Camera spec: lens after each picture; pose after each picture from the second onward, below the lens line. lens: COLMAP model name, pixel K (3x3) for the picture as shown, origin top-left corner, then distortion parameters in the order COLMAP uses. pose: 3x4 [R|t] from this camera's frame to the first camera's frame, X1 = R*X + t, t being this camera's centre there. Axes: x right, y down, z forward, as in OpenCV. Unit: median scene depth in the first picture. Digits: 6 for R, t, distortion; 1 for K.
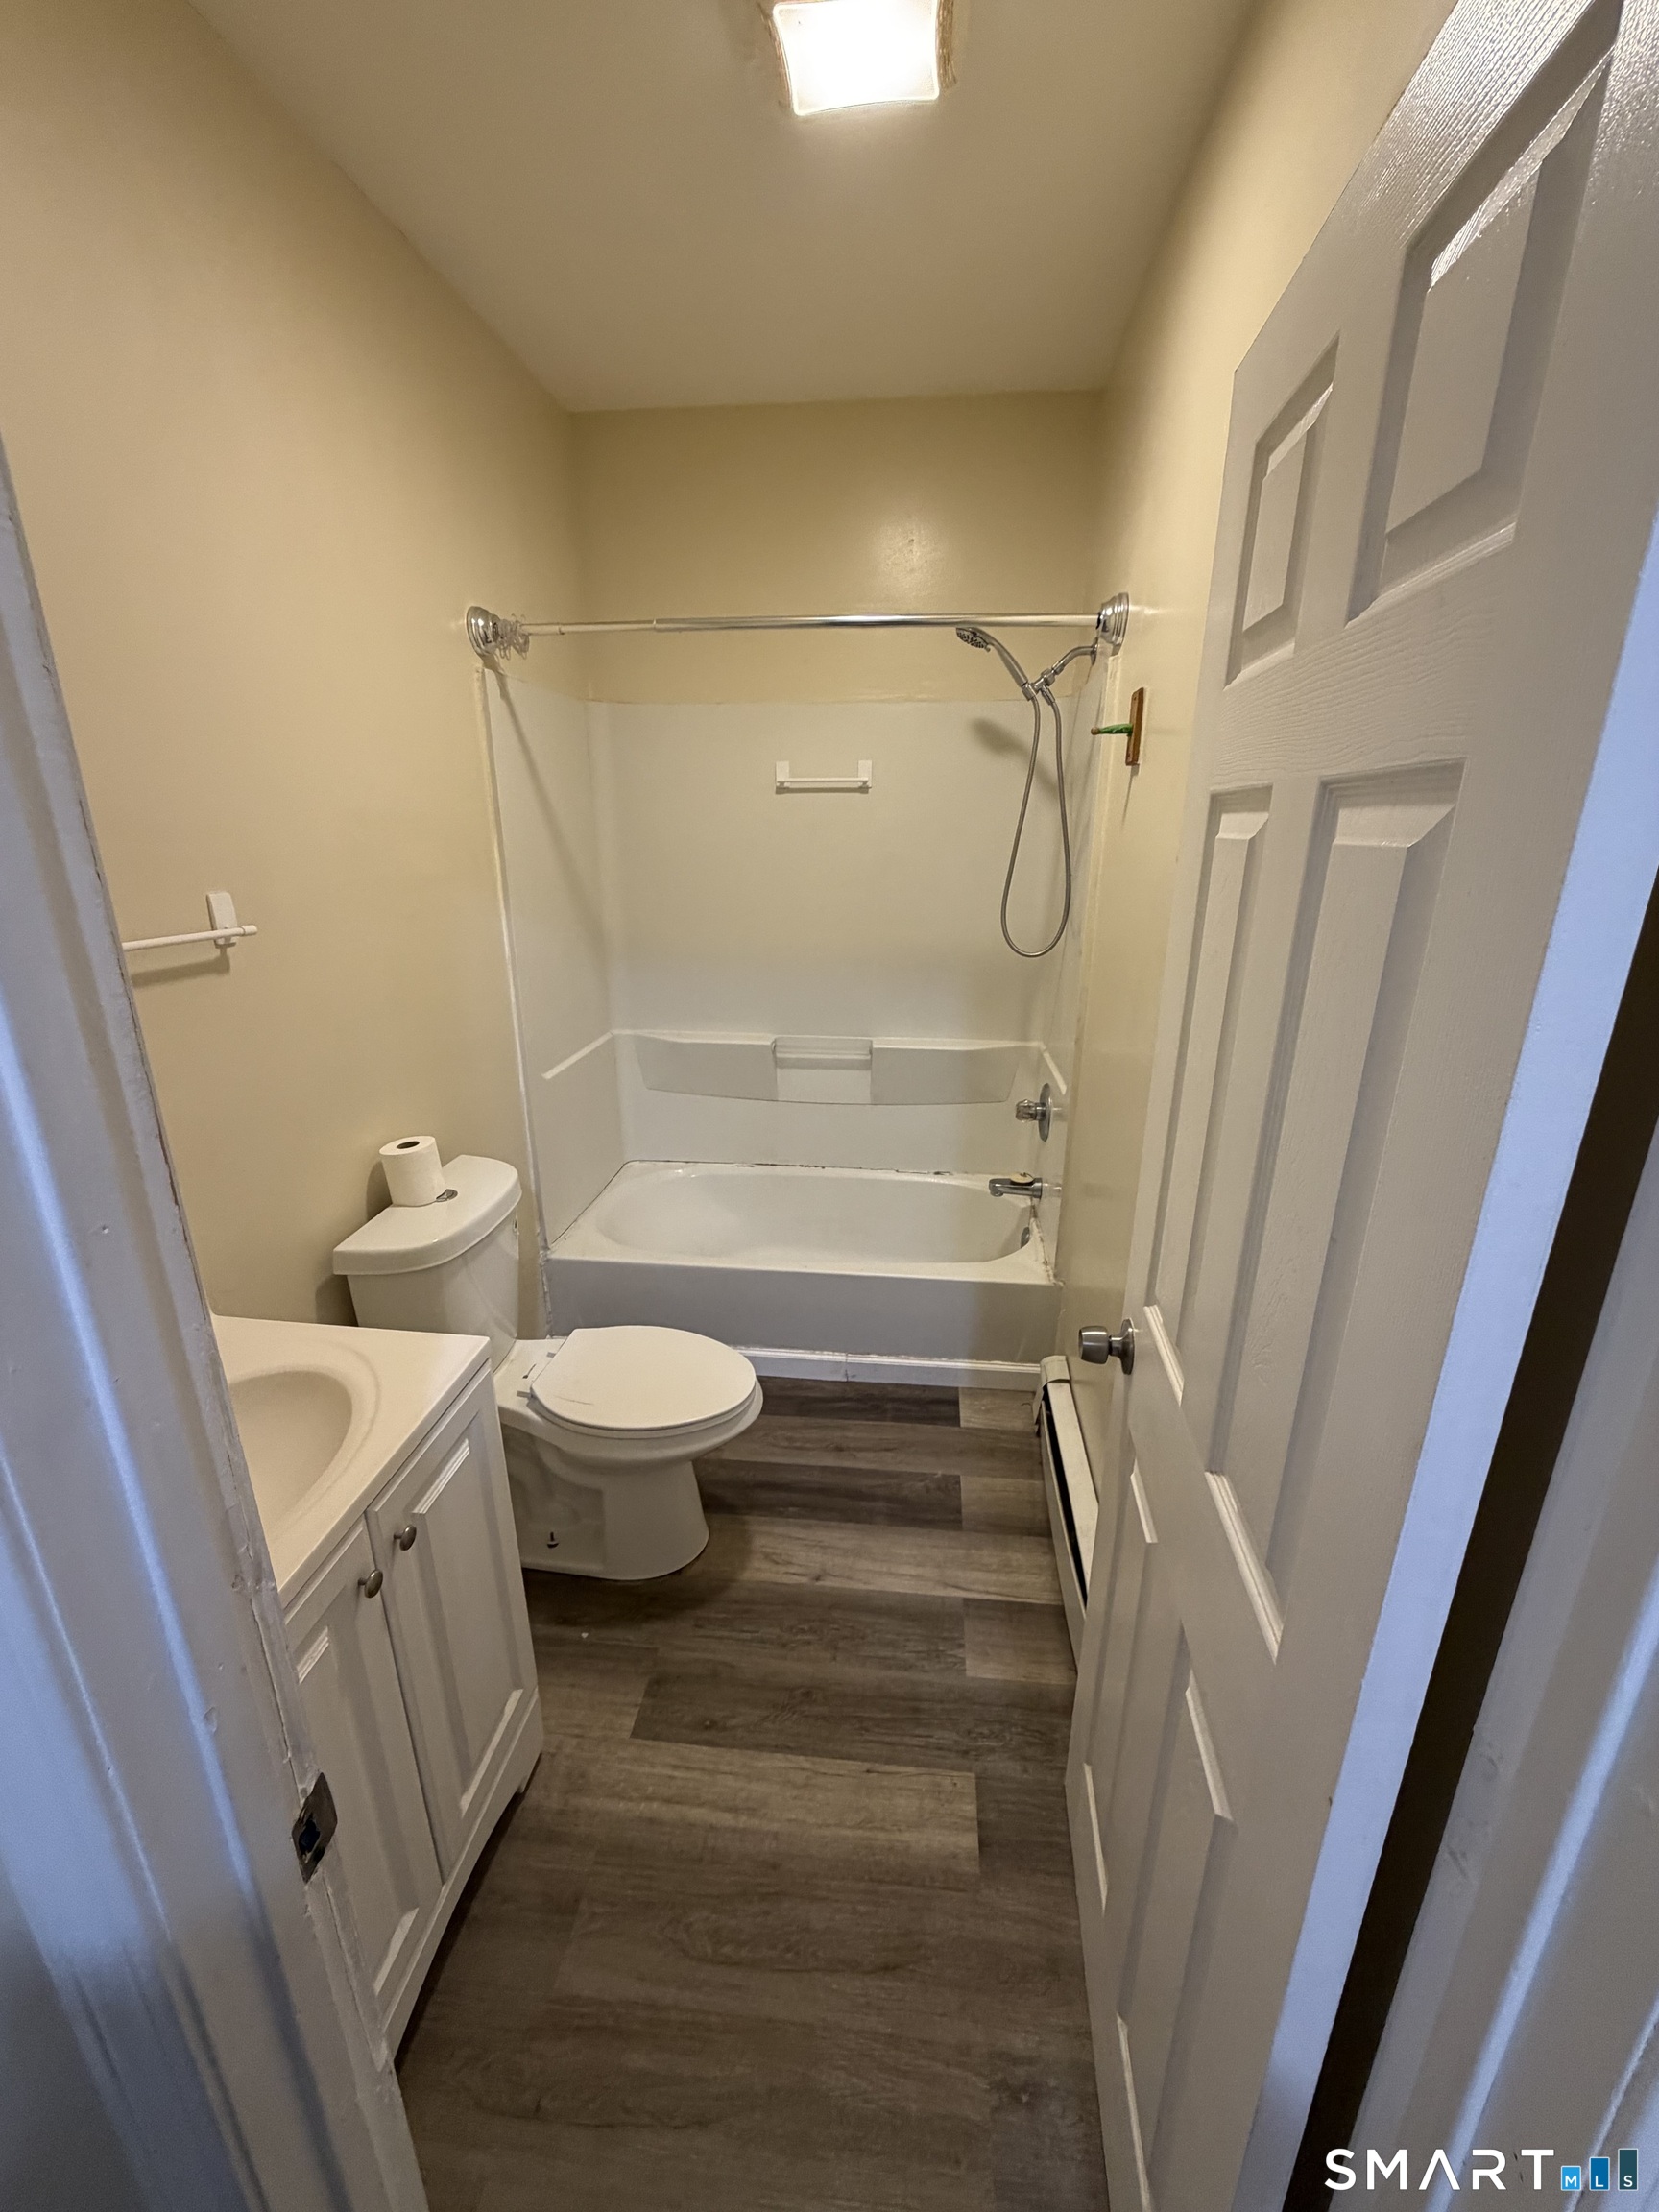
lens RADIAL K [[879.0, 0, 832.4], [0, 879.0, 1099.9], [0, 0, 1]] dist [-0.001227, 0.001030]
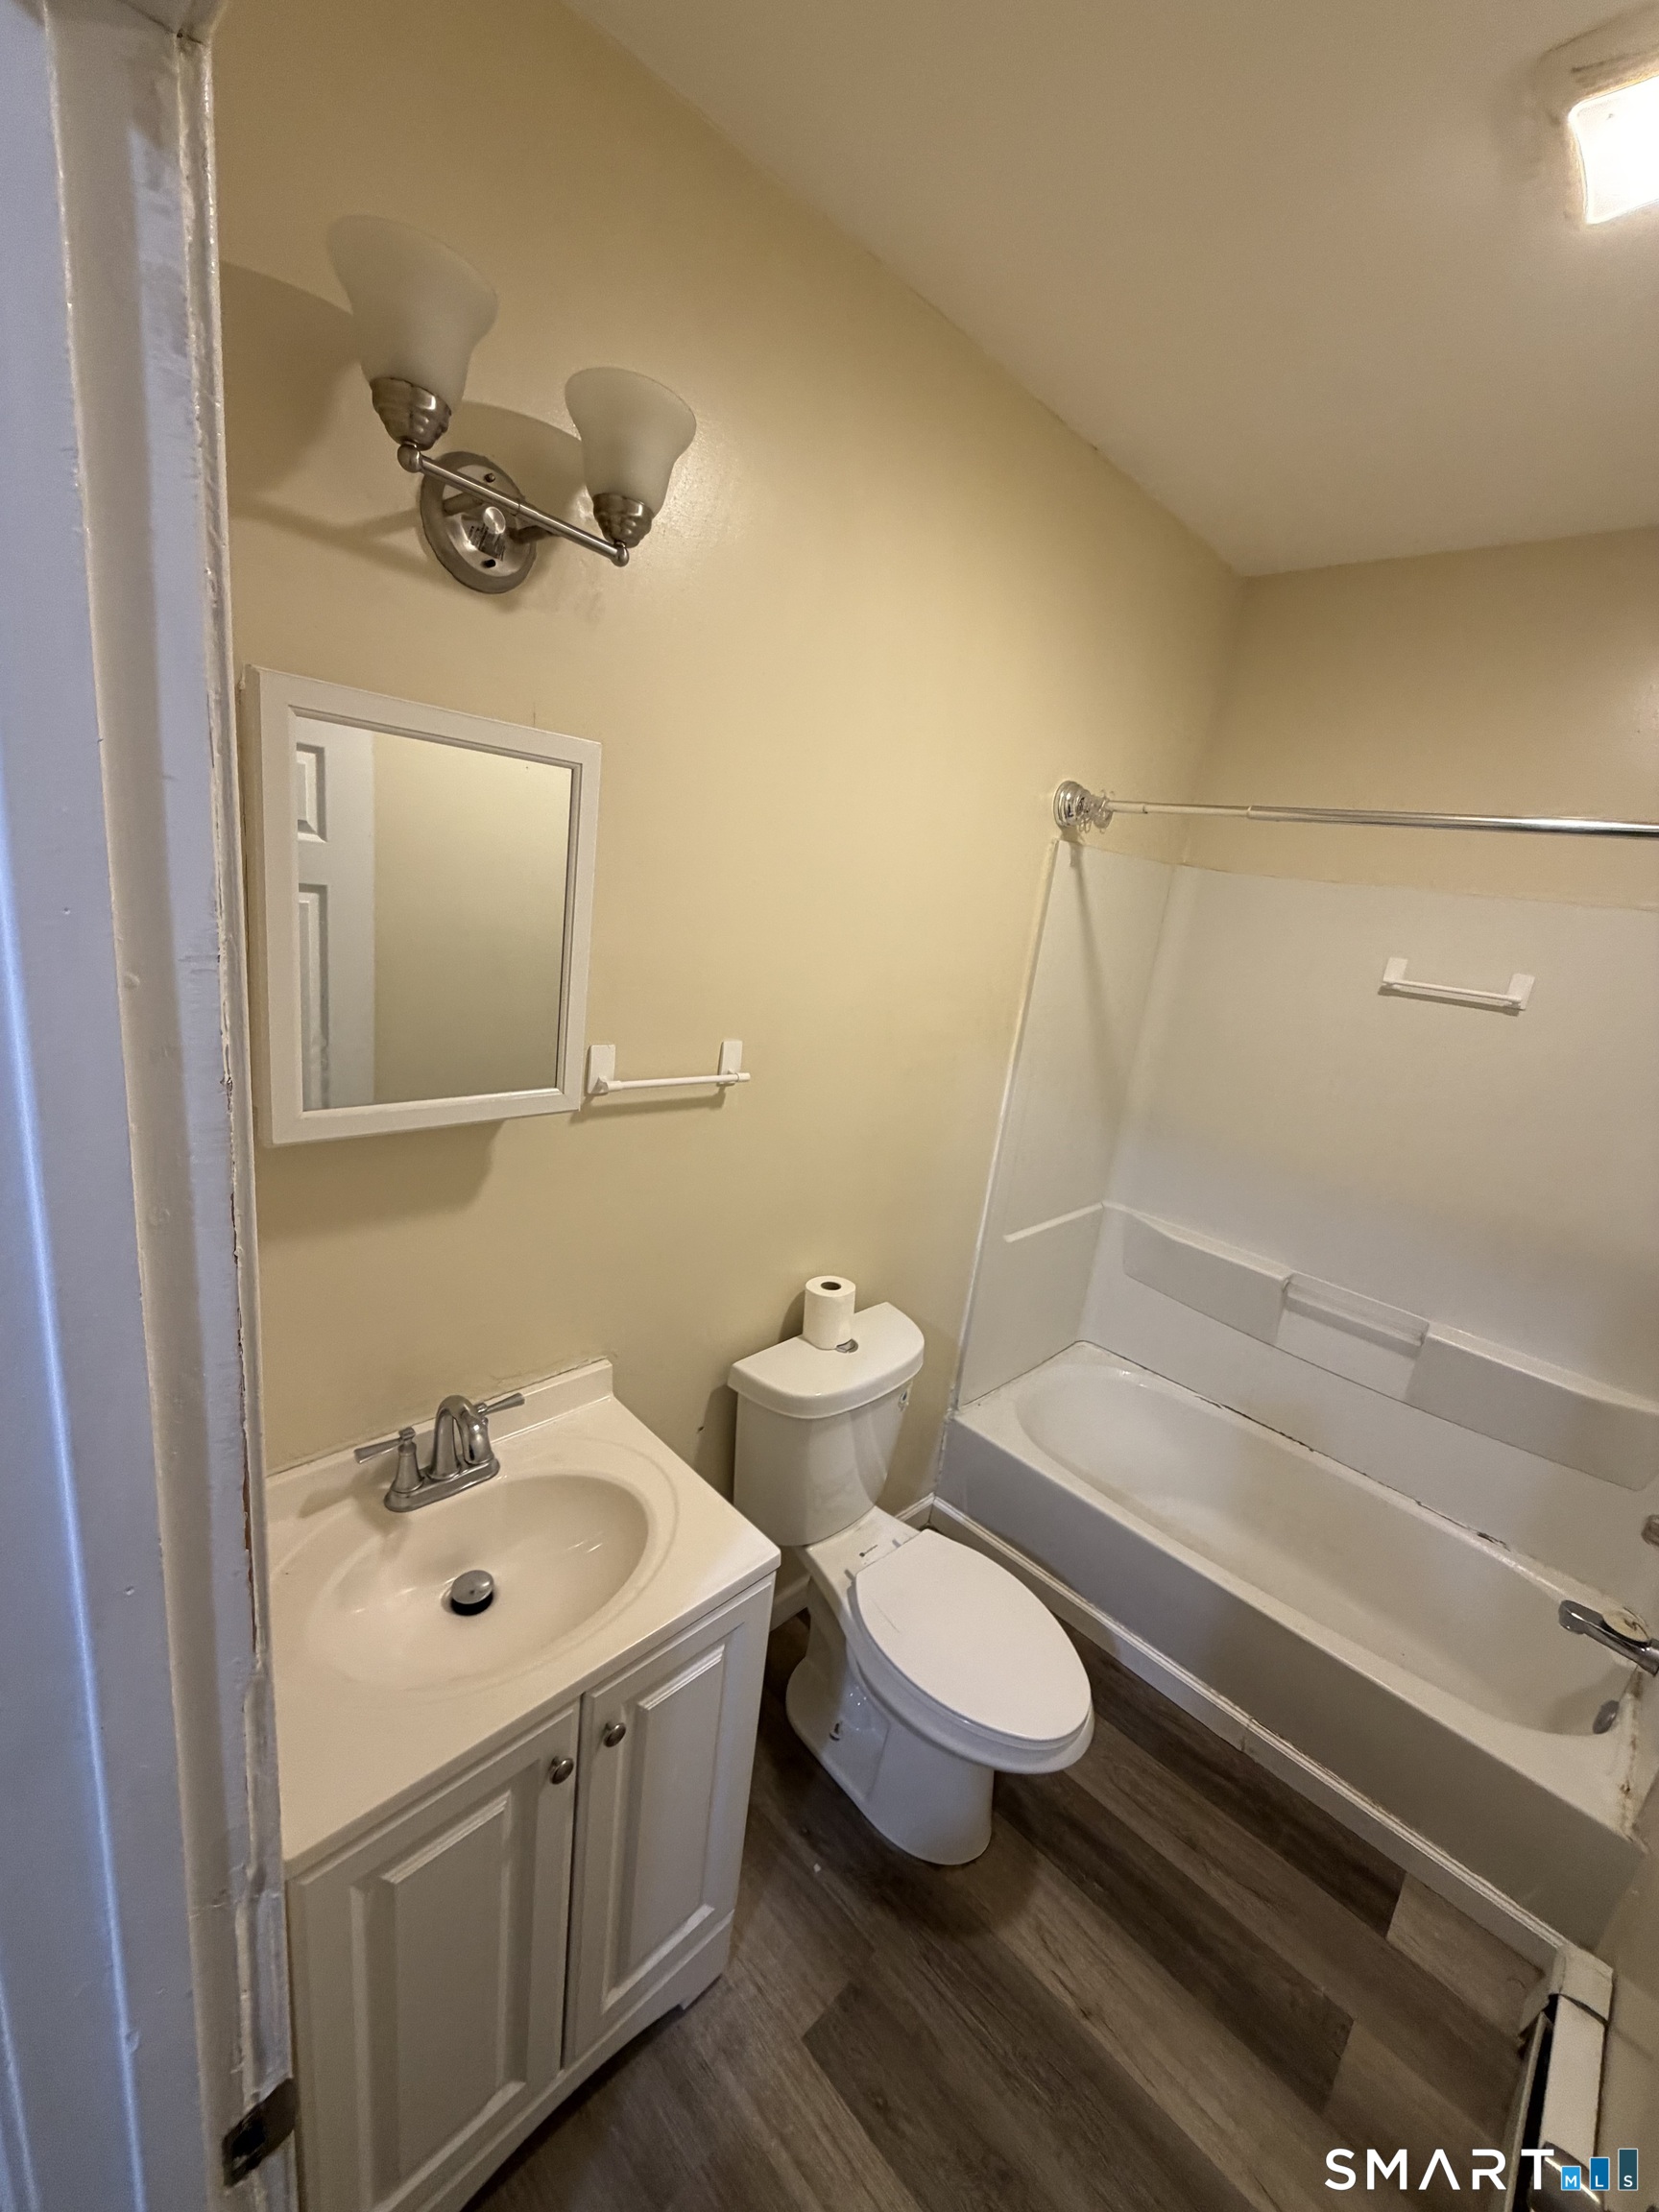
lens RADIAL K [[879.0, 0, 835.3], [0, 879.0, 1101.0], [0, 0, 1]] dist [-0.001227, 0.001030]
pose [[0.776551, 0.249335, -0.578619, 0.055168], [-0.306498, 0.951871, -0.001169, -0.136822], [0.550479, 0.178253, 0.815597, 0.109179]]
